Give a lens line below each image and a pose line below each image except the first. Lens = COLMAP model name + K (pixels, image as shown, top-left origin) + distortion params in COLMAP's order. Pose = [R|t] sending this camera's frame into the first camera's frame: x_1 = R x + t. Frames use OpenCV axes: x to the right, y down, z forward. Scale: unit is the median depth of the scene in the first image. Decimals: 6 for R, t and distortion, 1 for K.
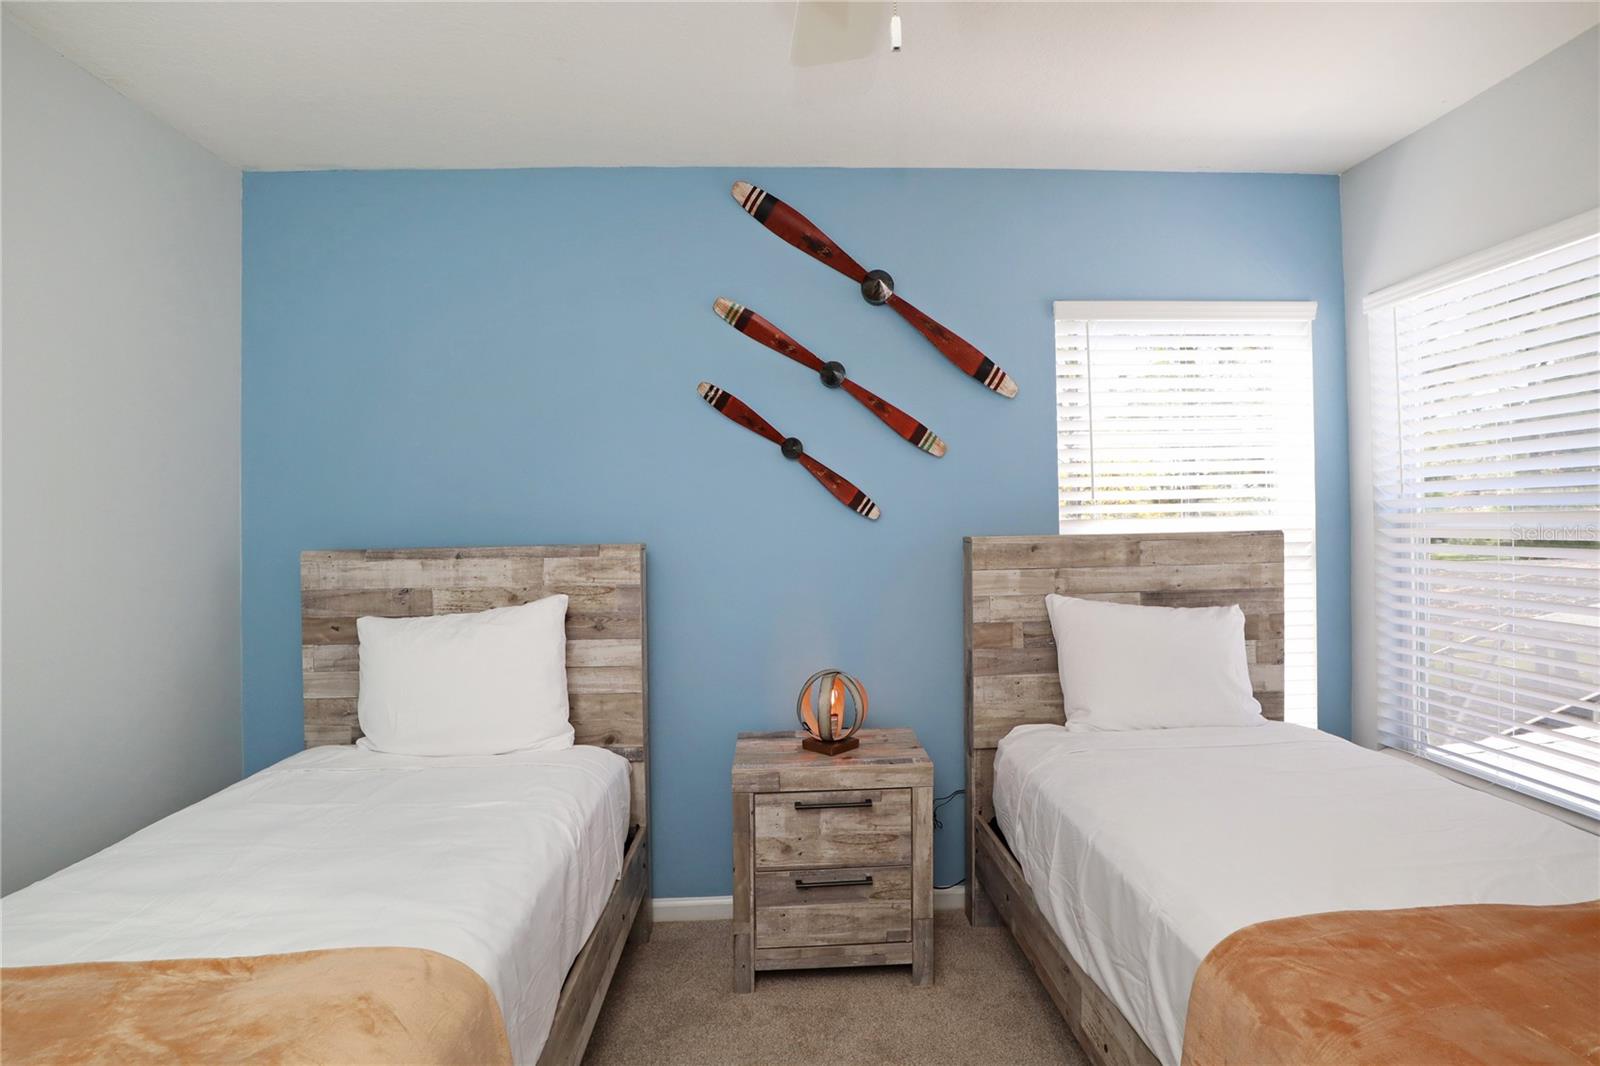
lens RADIAL K [[848.7, 0, 800.0], [0, 848.7, 533.0], [0, 0, 1]] dist [-0.070609, 0.044857]
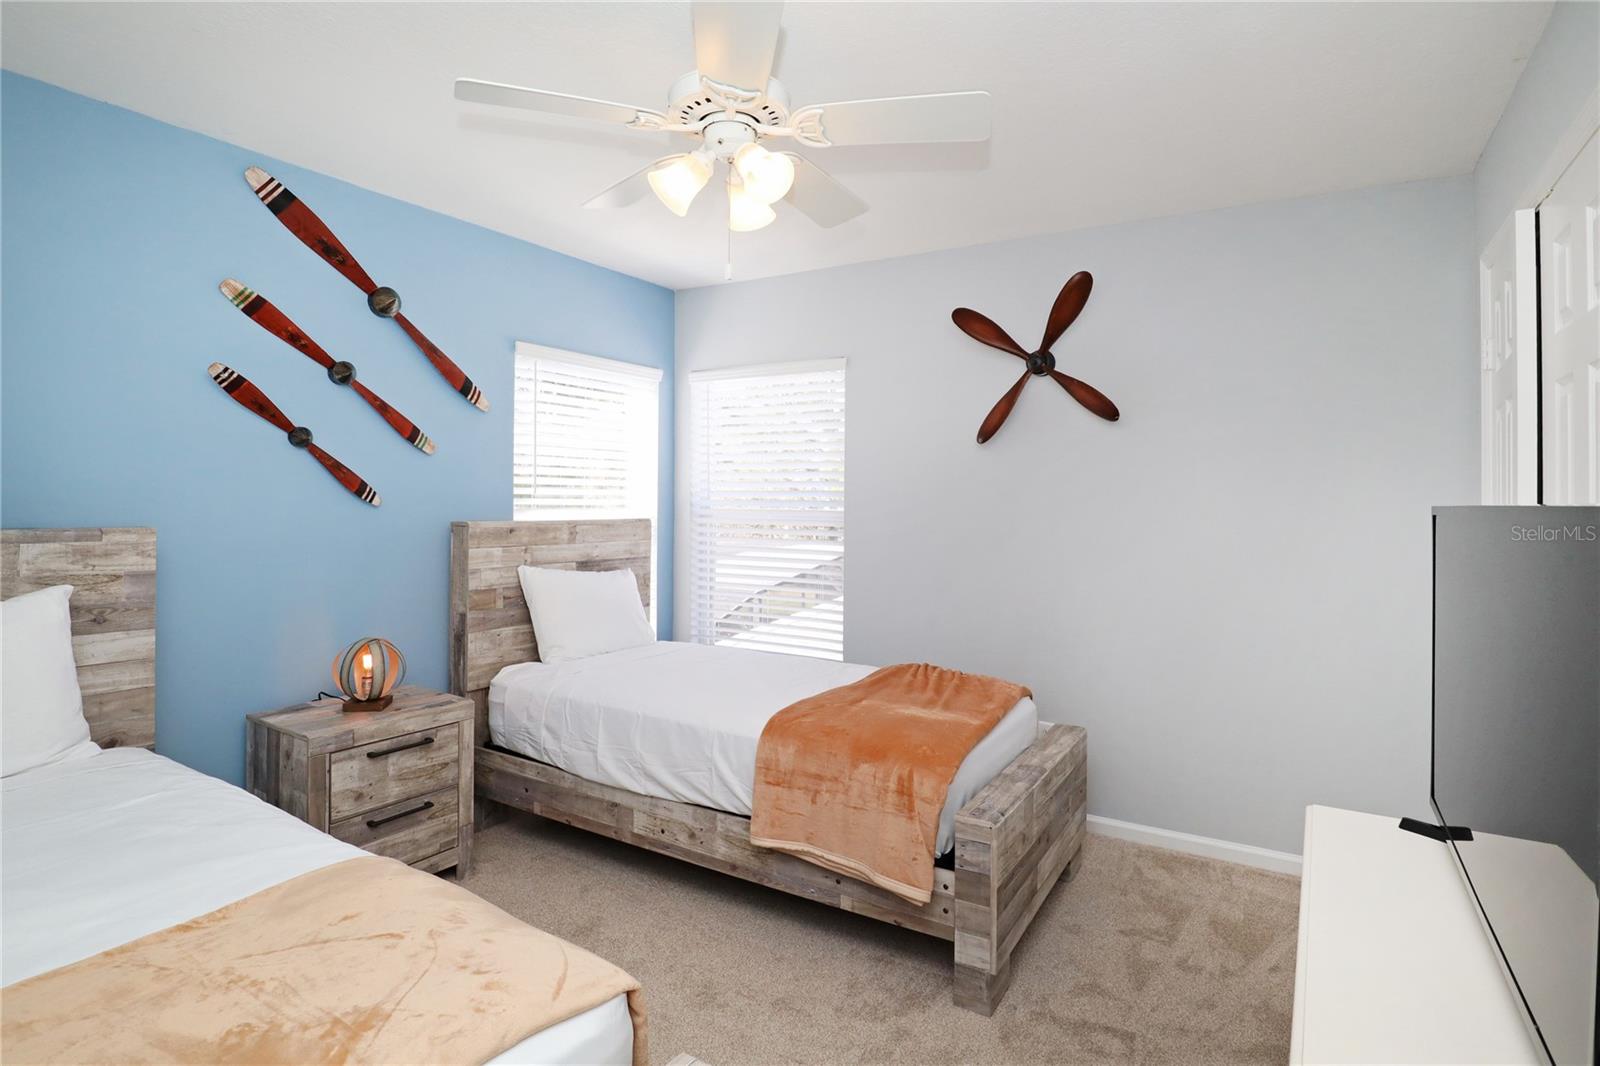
lens RADIAL K [[848.7, 0, 800.0], [0, 848.7, 533.0], [0, 0, 1]] dist [-0.070609, 0.044857]
pose [[0.570487, -0.004975, 0.821291, -0.536530], [-0.009209, 0.999880, 0.012454, 0.001138], [-0.821255, -0.014668, 0.570373, -0.110409]]
